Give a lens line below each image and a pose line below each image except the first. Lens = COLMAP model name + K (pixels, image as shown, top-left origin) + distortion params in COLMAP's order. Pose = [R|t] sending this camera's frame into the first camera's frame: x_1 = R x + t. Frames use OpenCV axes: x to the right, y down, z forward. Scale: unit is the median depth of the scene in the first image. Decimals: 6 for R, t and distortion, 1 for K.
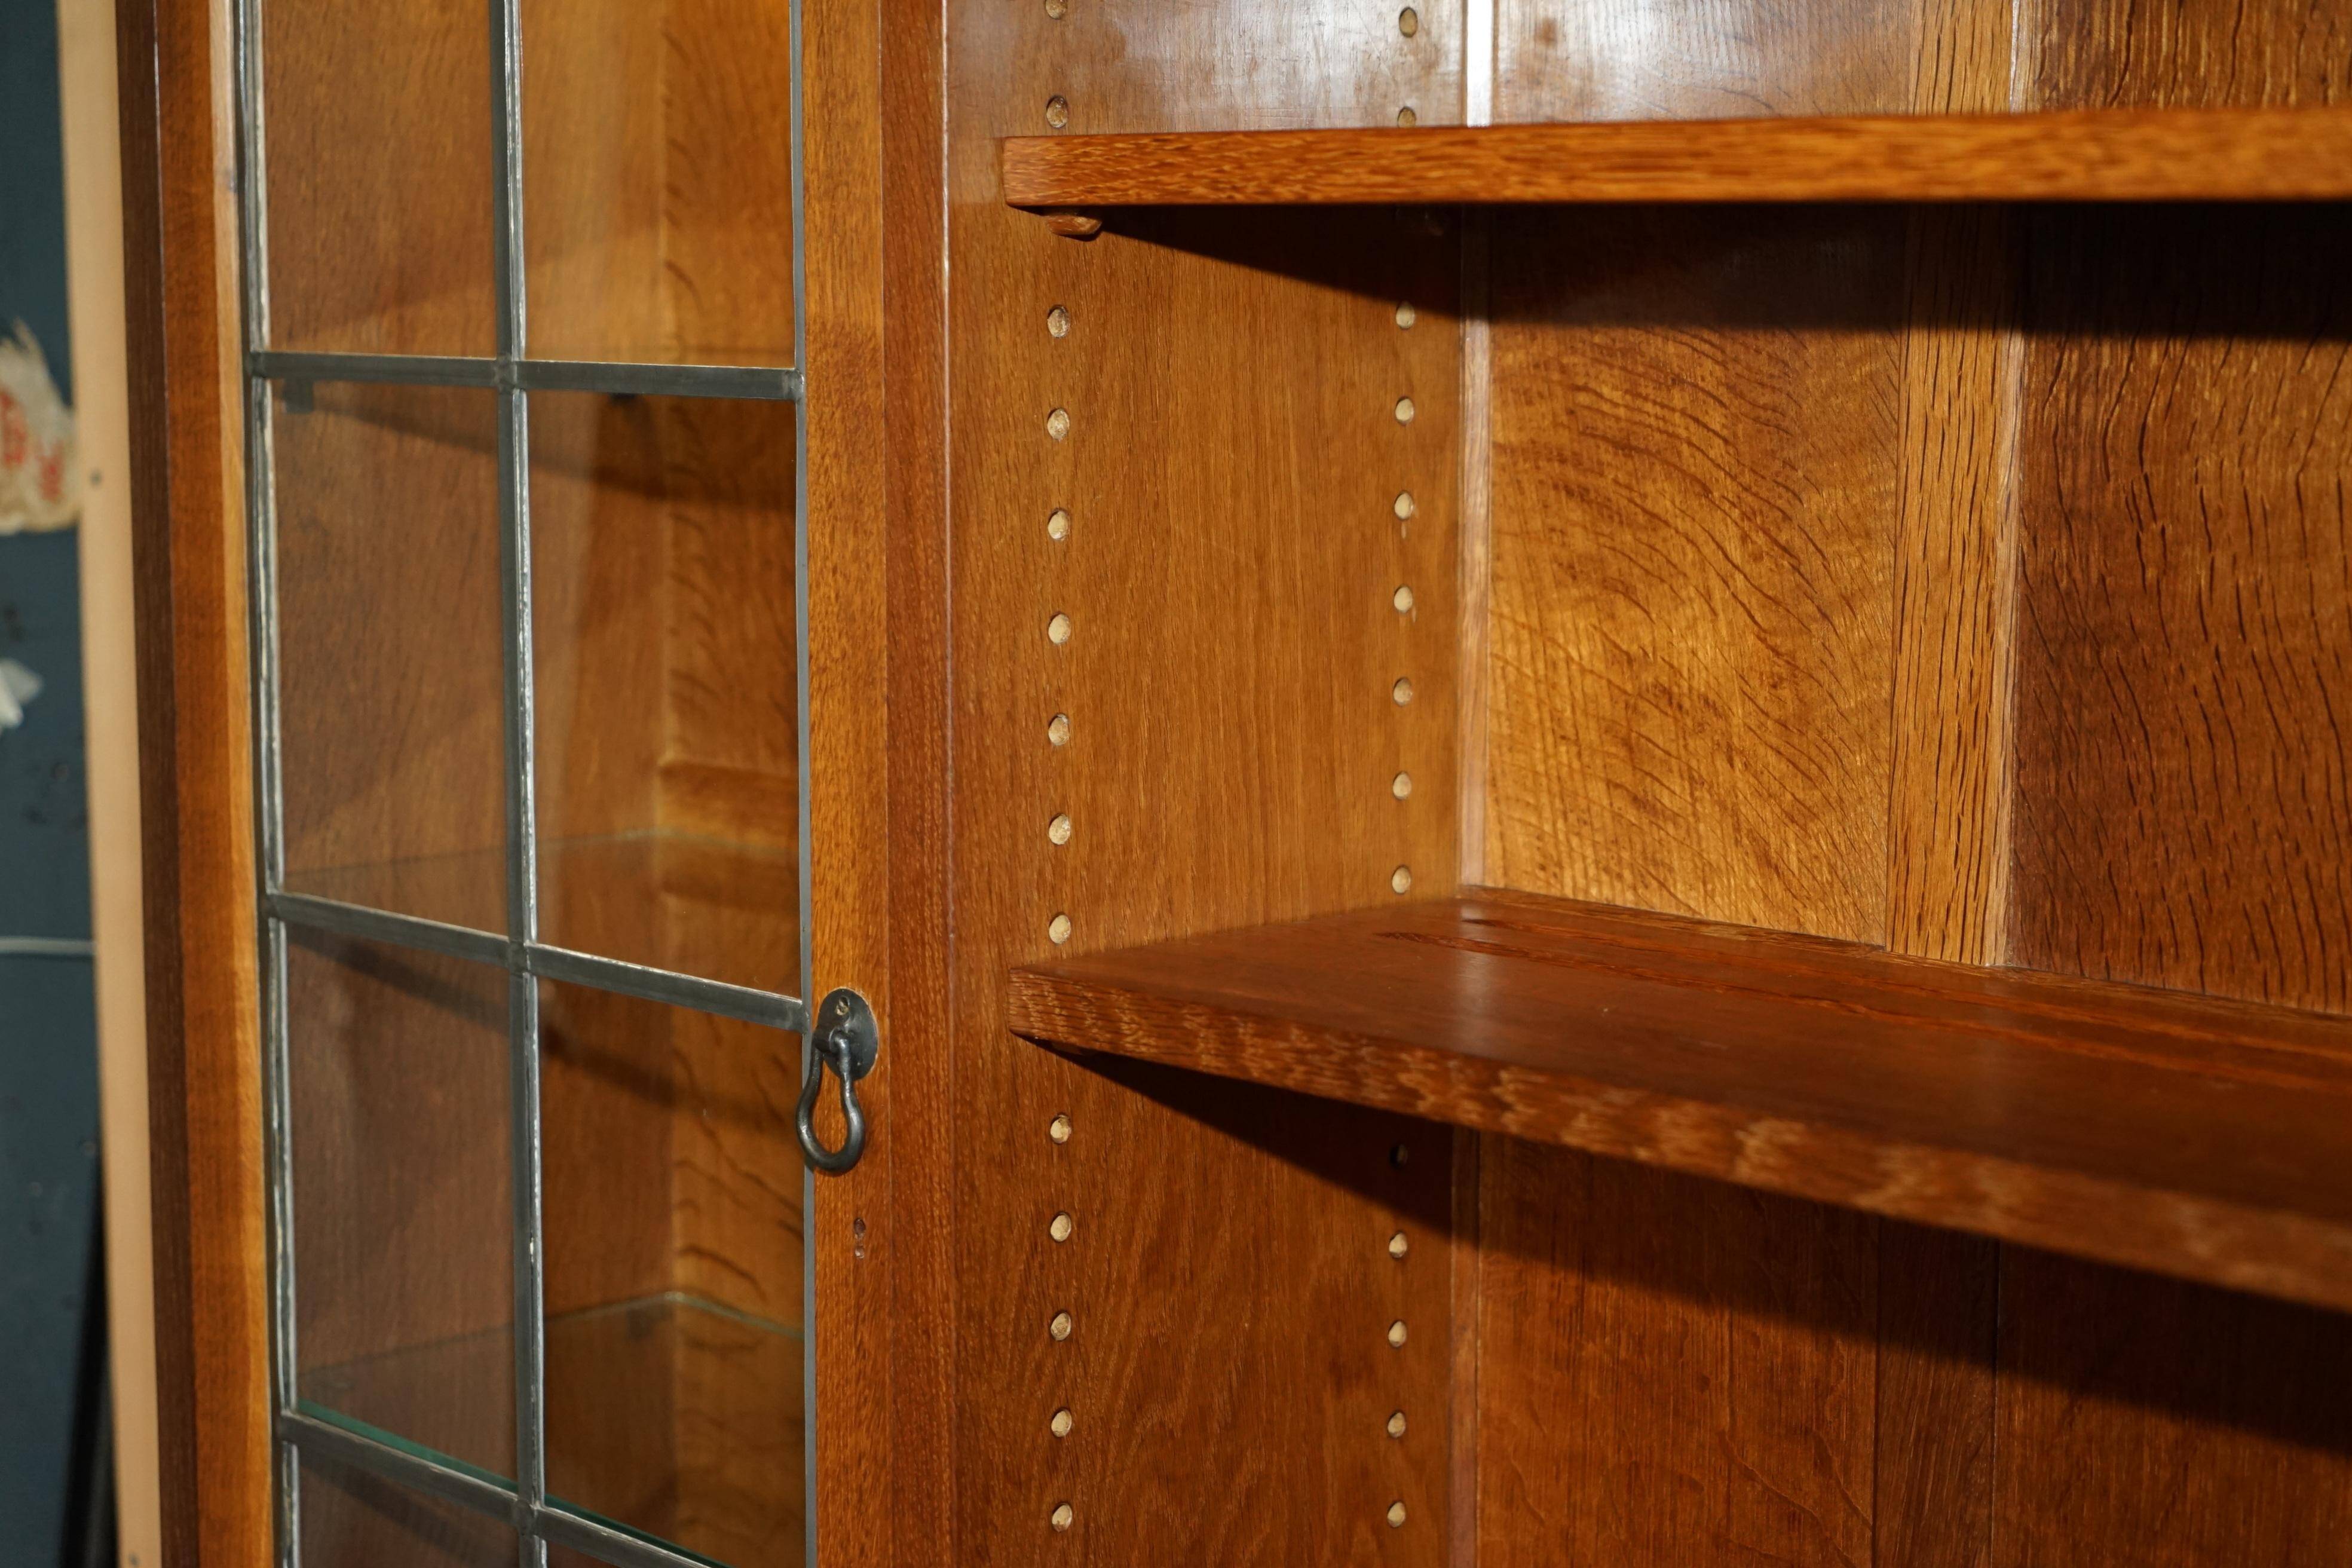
lens RADIAL K [[4101.2, 0, 1164.2], [0, 4101.2, 784.6], [0, 0, 1]] dist [0.017377, 0.000000]
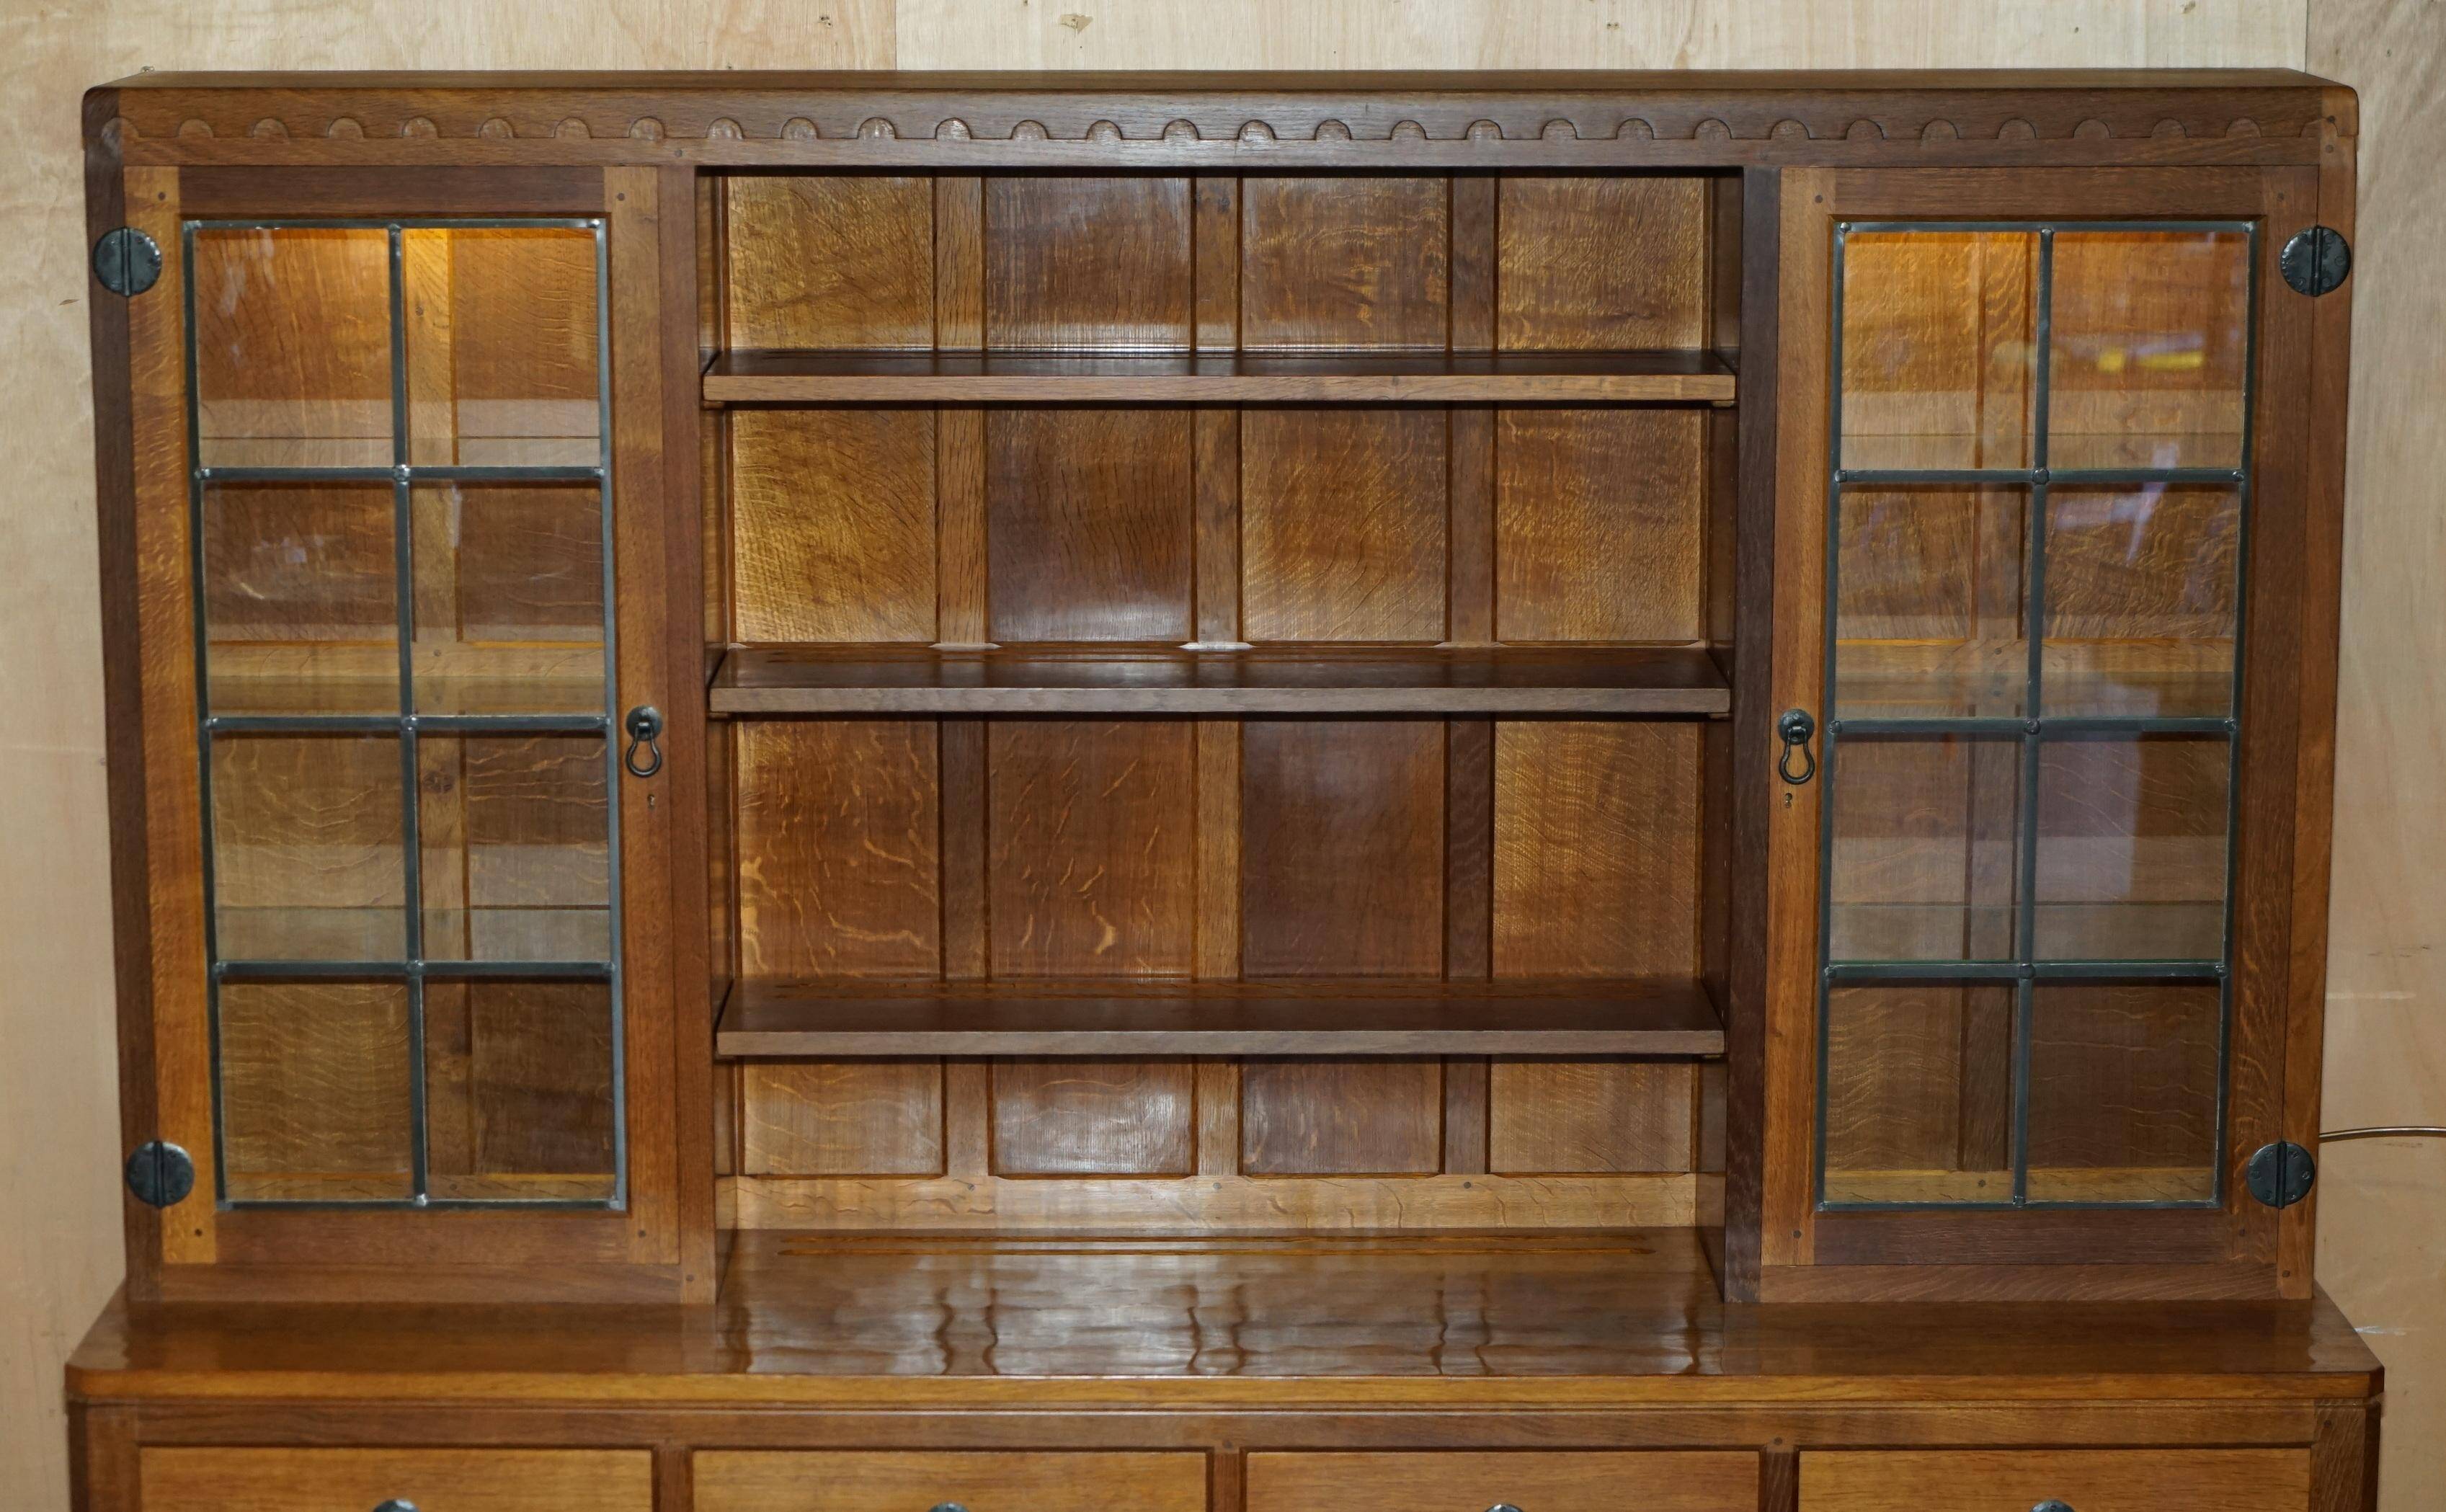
lens RADIAL K [[5478.4, 0, 1169.0], [0, 5478.4, 781.6], [0, 0, 1]] dist [-0.019395, 0.000000]
pose [[0.691761, -0.134098, 0.709566, -2.241365], [0.097262, 0.990955, 0.092456, -0.183938], [-0.715547, 0.005056, 0.698547, -1.594017]]
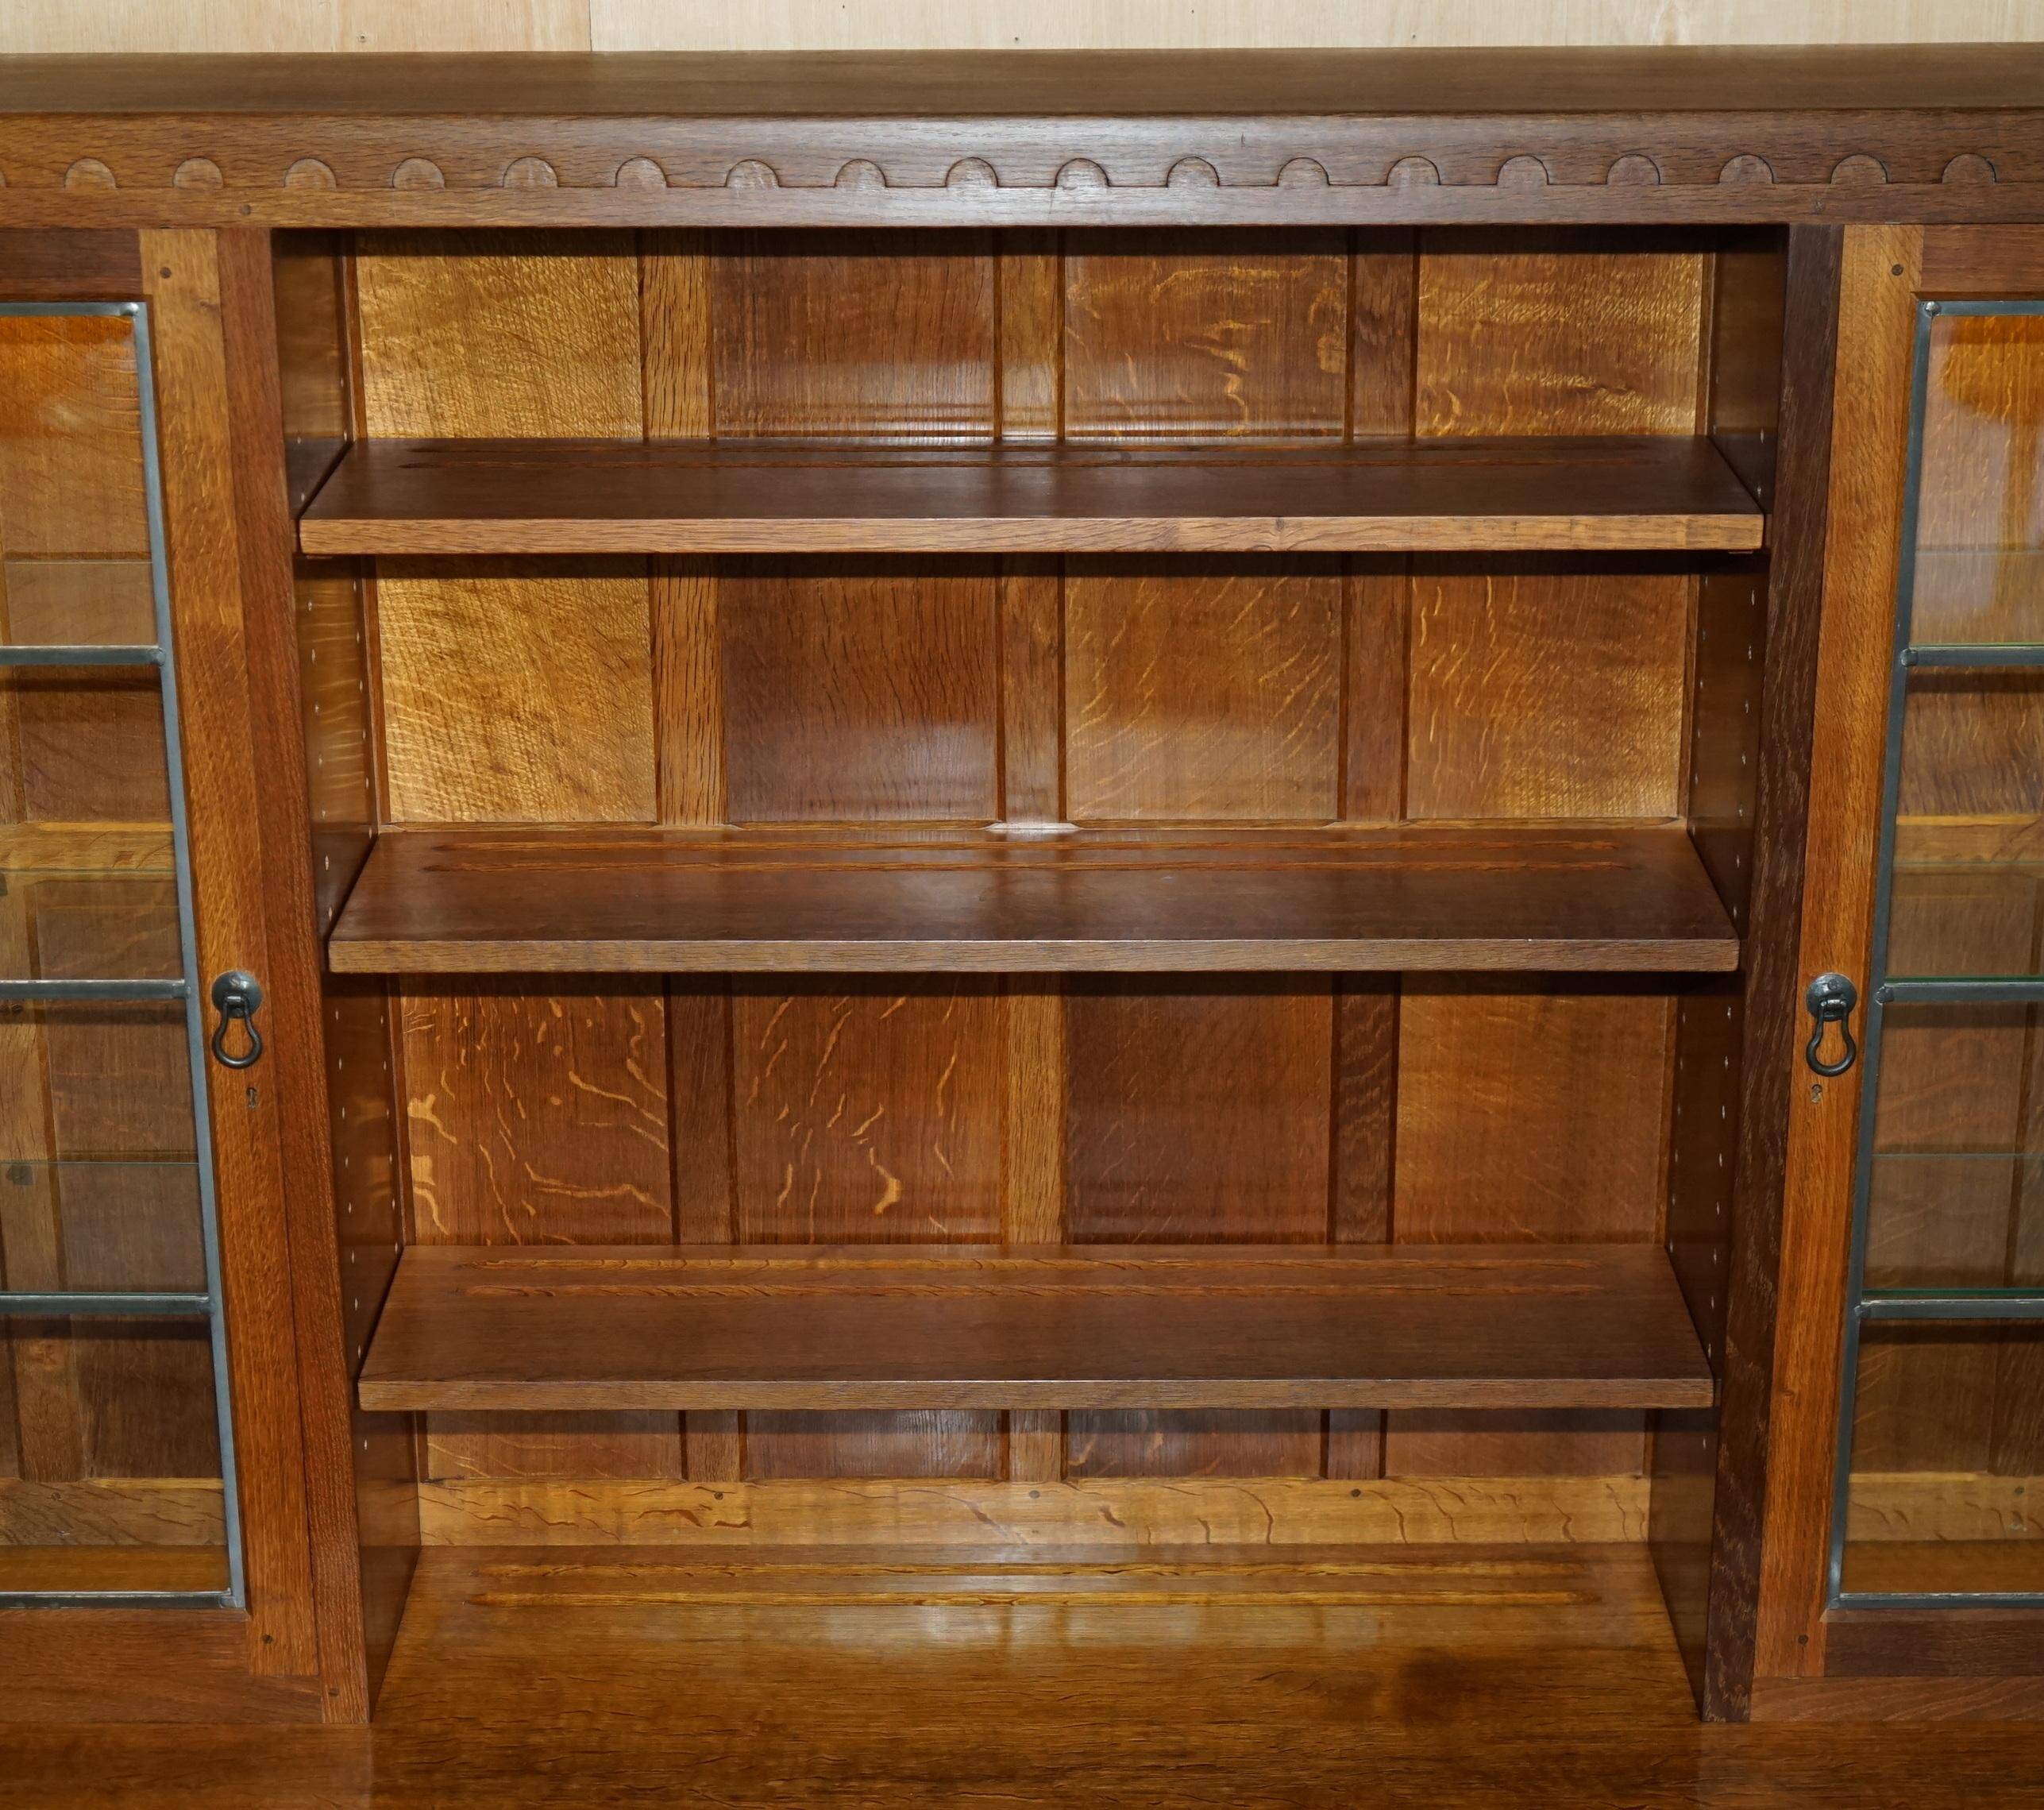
lens RADIAL K [[4106.4, 0, 994.1], [0, 4106.4, 920.1], [0, 0, 1]] dist [-0.004357, 0.000000]
pose [[0.698473, -0.243999, 0.672755, -1.058679], [0.101253, 0.964317, 0.244622, -0.383817], [-0.708437, -0.102744, 0.698256, -0.524499]]
